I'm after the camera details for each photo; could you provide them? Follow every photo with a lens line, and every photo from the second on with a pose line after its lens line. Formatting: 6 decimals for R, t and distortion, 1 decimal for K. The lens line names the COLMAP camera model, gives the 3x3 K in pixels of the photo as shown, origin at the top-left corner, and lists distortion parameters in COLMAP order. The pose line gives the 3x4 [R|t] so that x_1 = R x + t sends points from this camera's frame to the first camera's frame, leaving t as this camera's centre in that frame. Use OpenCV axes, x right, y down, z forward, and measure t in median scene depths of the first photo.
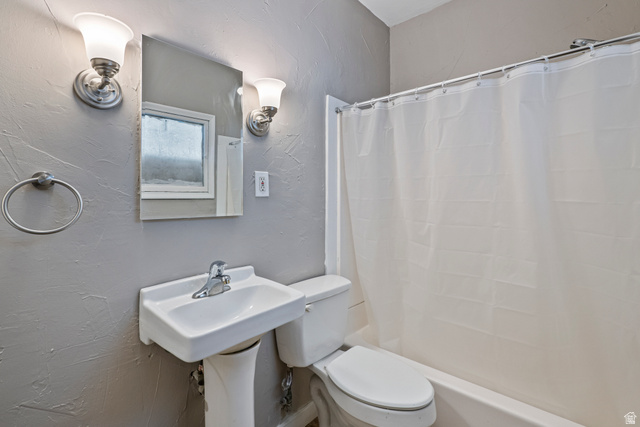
lens RADIAL K [[307.5, 0, 316.4], [0, 307.5, 209.4], [0, 0, 1]] dist [0.014382, 0.000040]
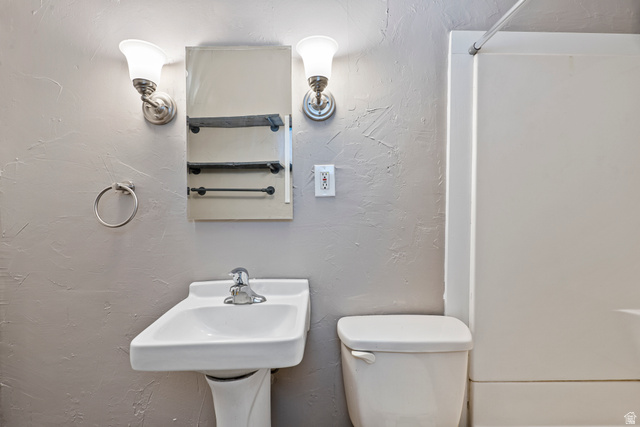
lens RADIAL K [[307.5, 0, 318.7], [0, 307.5, 211.4], [0, 0, 1]] dist [0.014382, 0.000040]
pose [[0.662563, 0.031707, -0.748335, 0.402616], [-0.015786, 0.999473, 0.028371, -0.024333], [0.748840, -0.006984, 0.662714, 0.451429]]
